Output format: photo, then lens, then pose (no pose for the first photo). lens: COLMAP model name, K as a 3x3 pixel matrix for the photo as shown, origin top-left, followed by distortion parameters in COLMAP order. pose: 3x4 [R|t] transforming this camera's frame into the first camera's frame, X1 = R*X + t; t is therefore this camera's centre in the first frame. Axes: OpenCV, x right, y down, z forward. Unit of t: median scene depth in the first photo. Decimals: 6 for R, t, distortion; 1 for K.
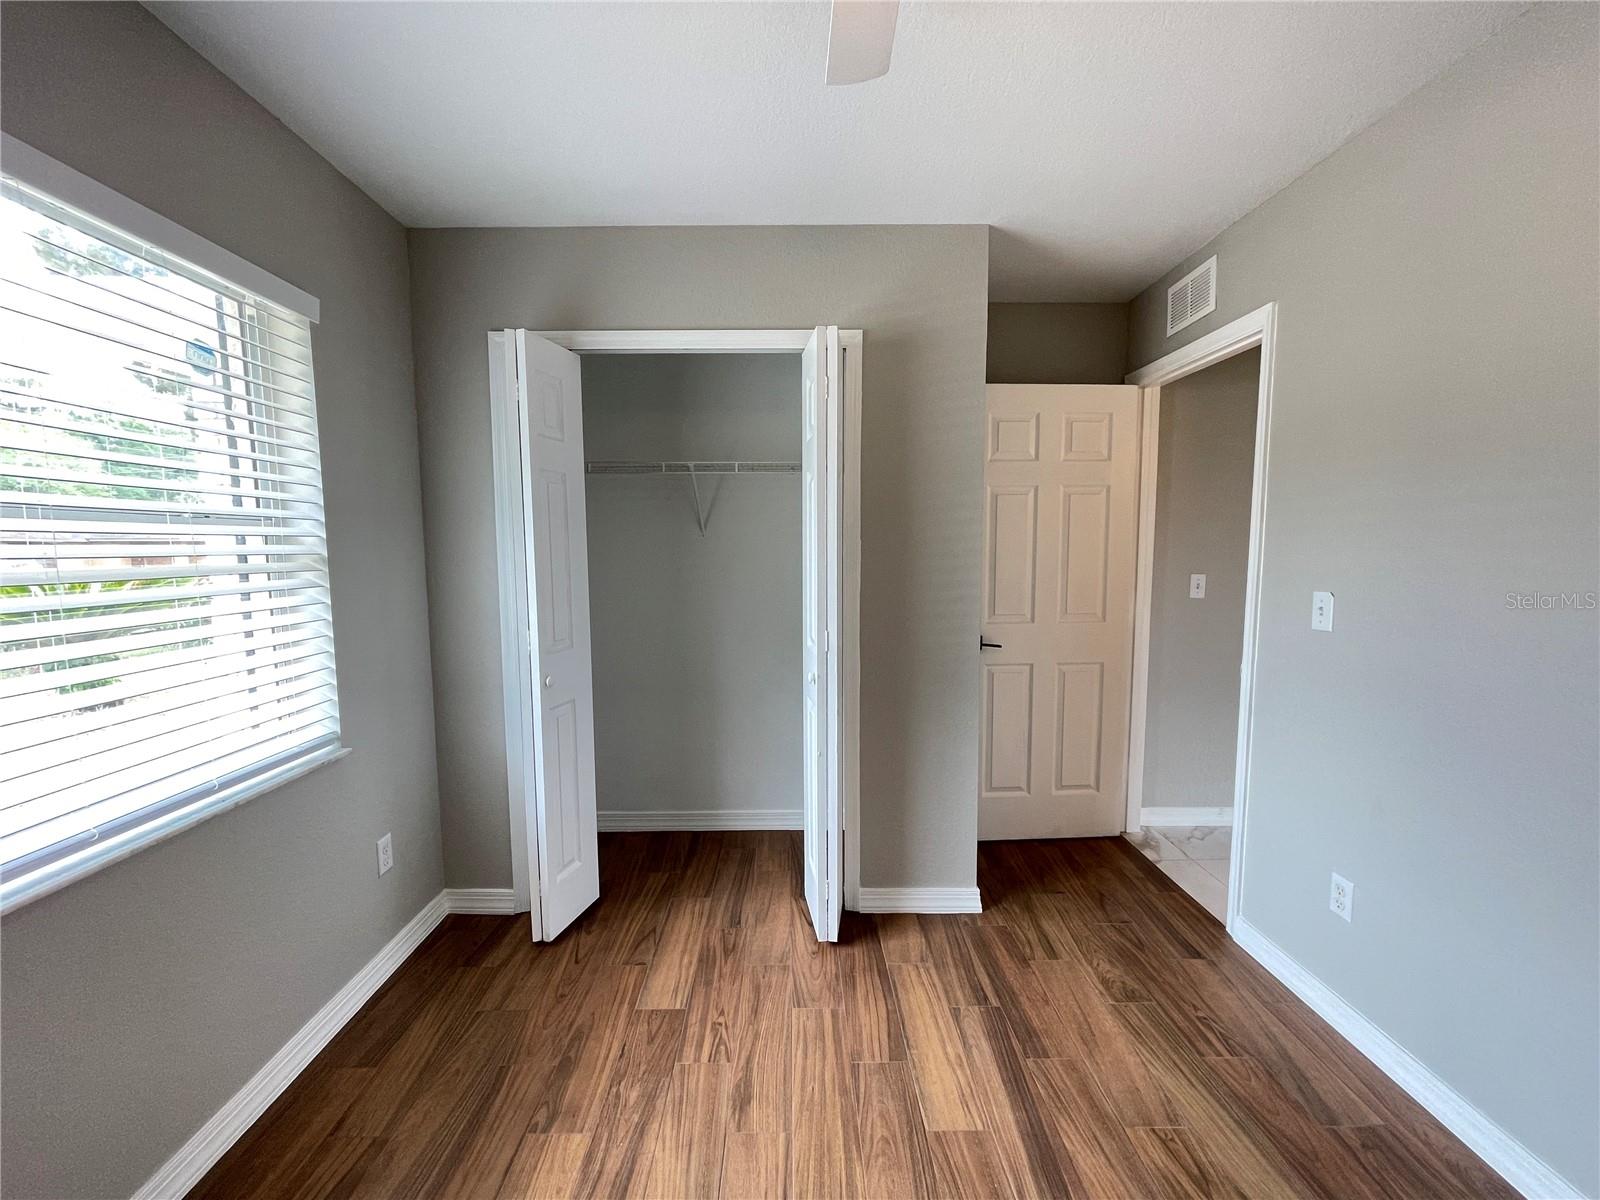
lens RADIAL K [[648.1, 0, 793.0], [0, 648.1, 606.7], [0, 0, 1]] dist [-0.002869, 0.003341]
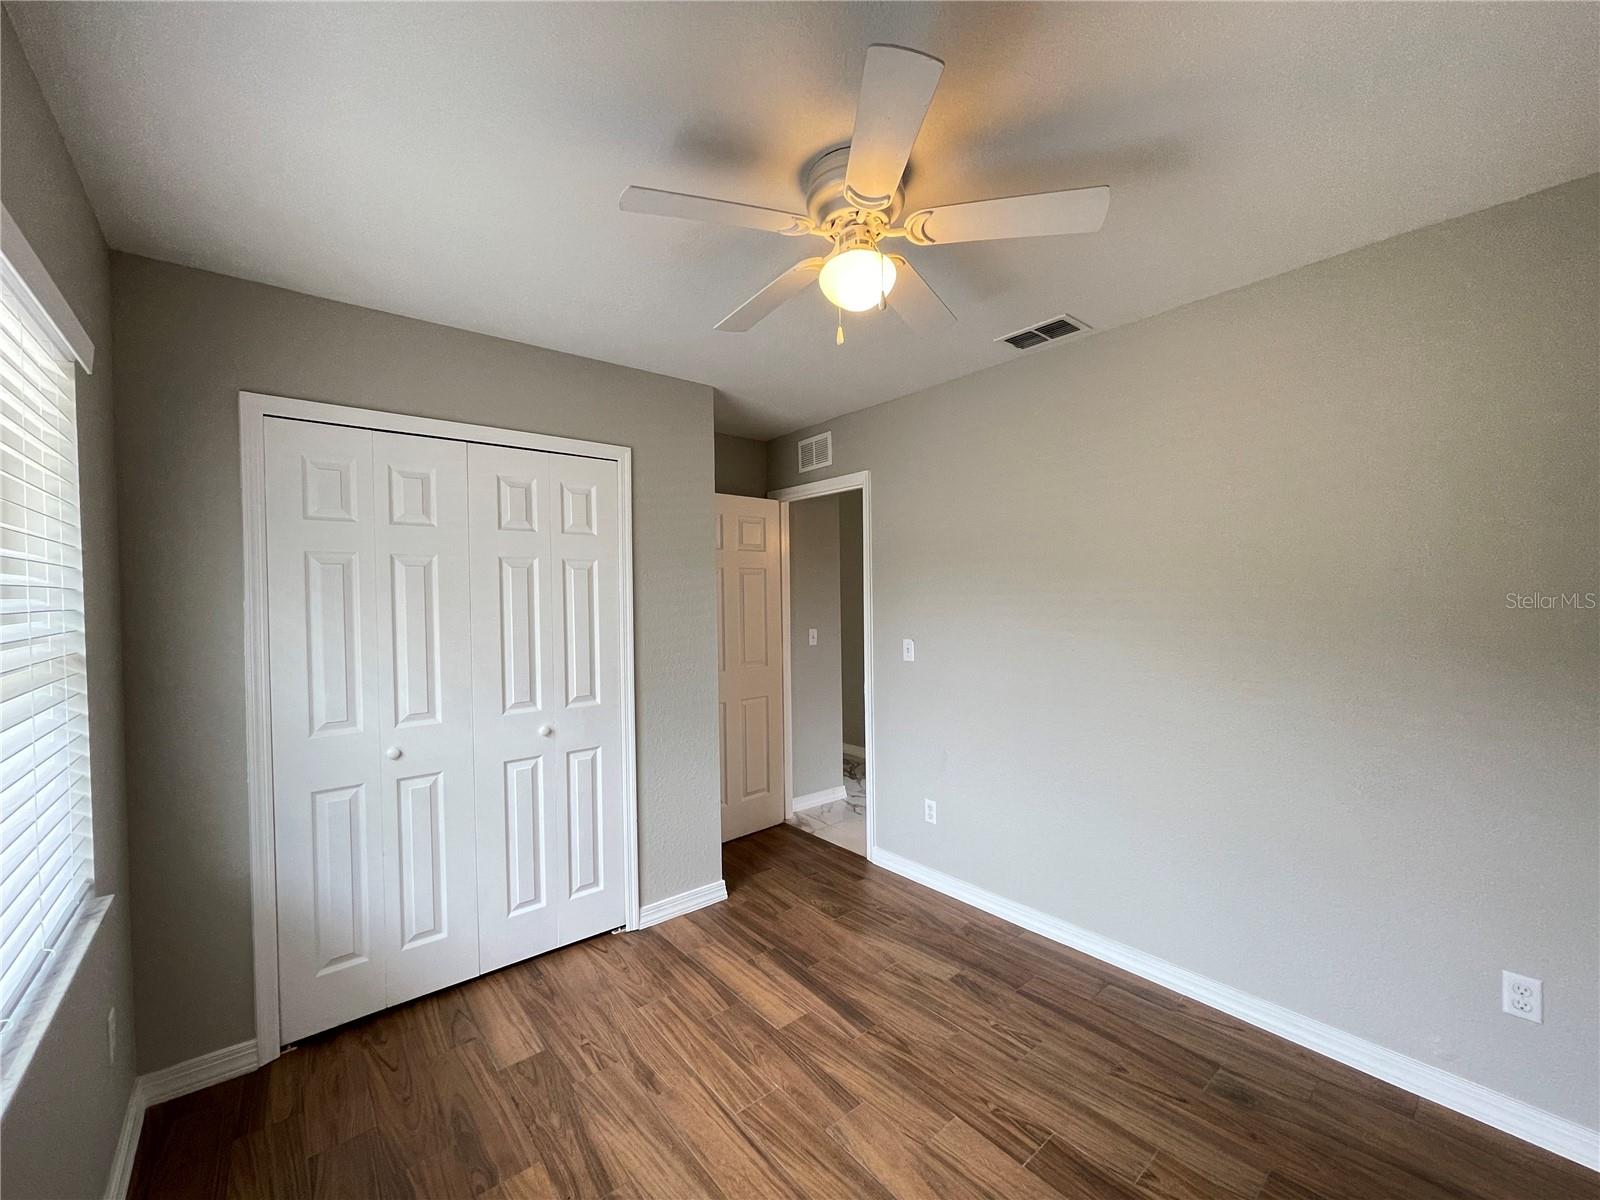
lens RADIAL K [[648.1, 0, 793.0], [0, 648.1, 606.7], [0, 0, 1]] dist [-0.002869, 0.003341]
pose [[0.774664, -0.016492, 0.632157, -0.530123], [0.067369, 0.996123, -0.056568, -0.032669], [-0.628774, 0.086409, 0.772772, -0.169499]]
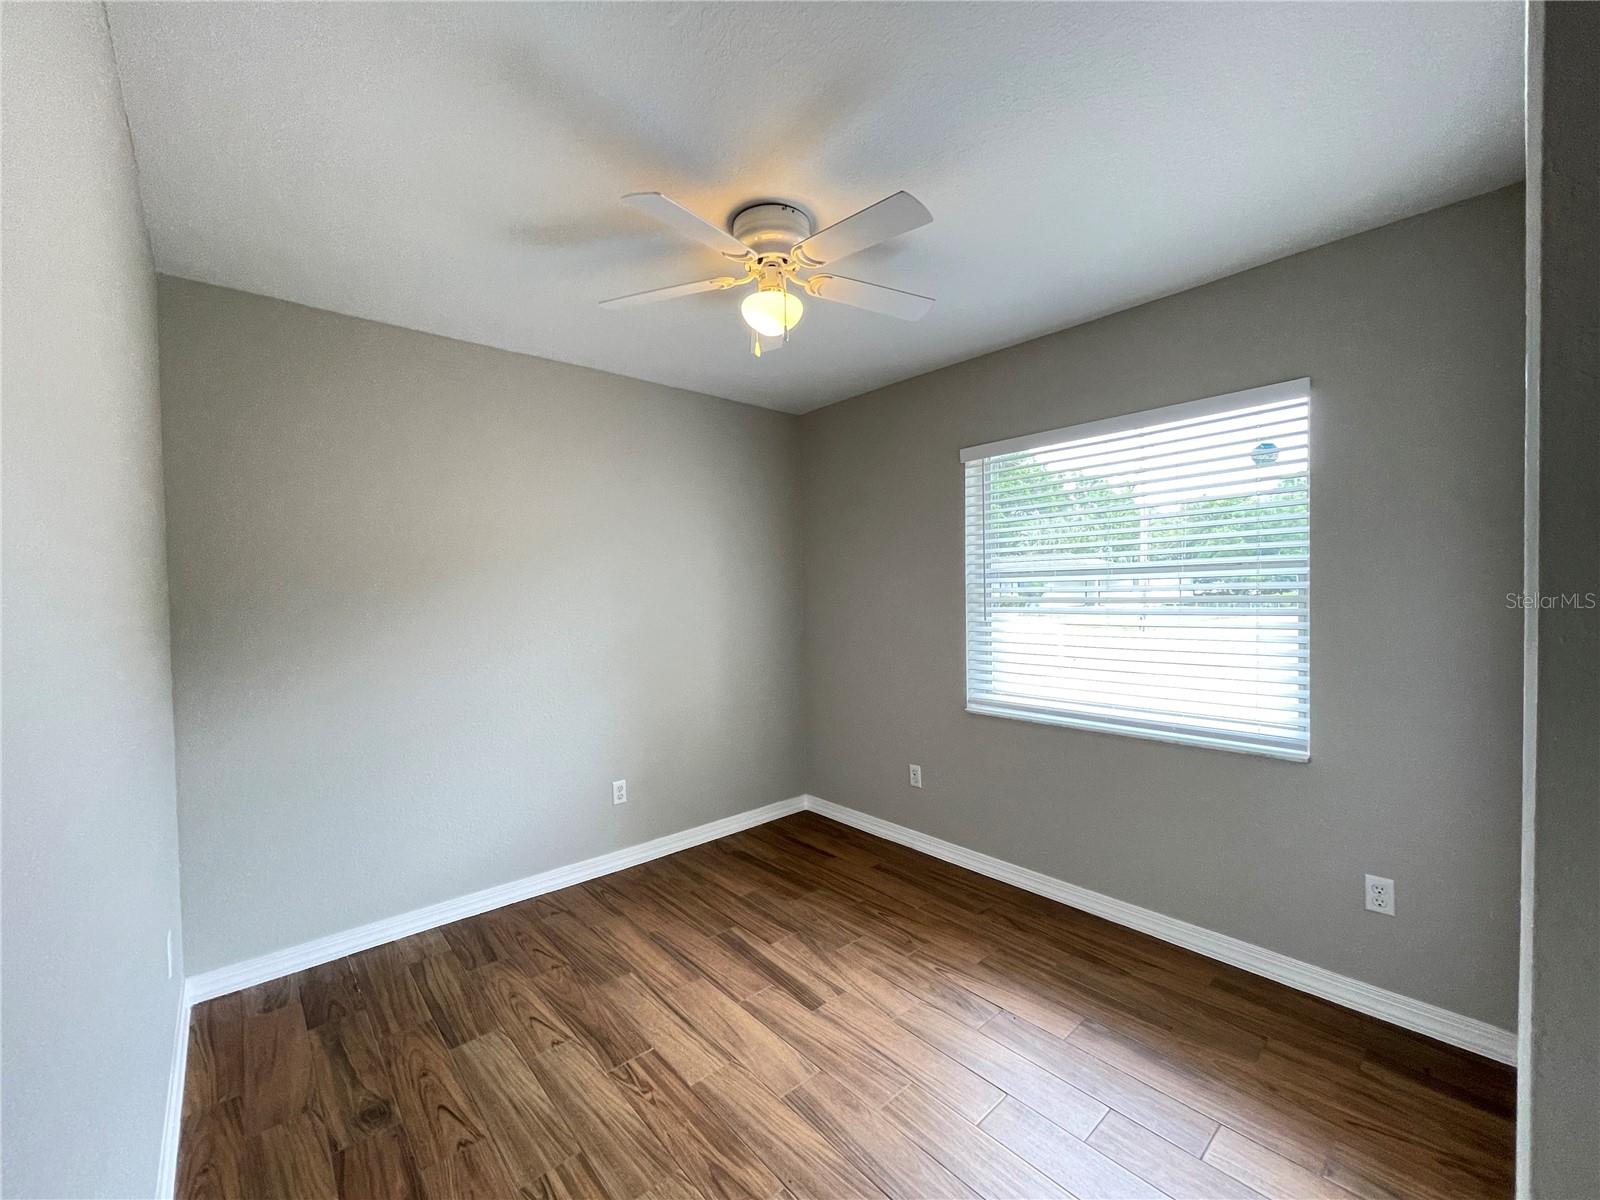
lens RADIAL K [[648.1, 0, 793.0], [0, 648.1, 606.7], [0, 0, 1]] dist [-0.002869, 0.003341]
pose [[-0.755644, 0.034794, -0.654057, 0.736110], [-0.038487, 0.994504, 0.097369, -0.124617], [0.653850, 0.098749, -0.750152, 1.231472]]
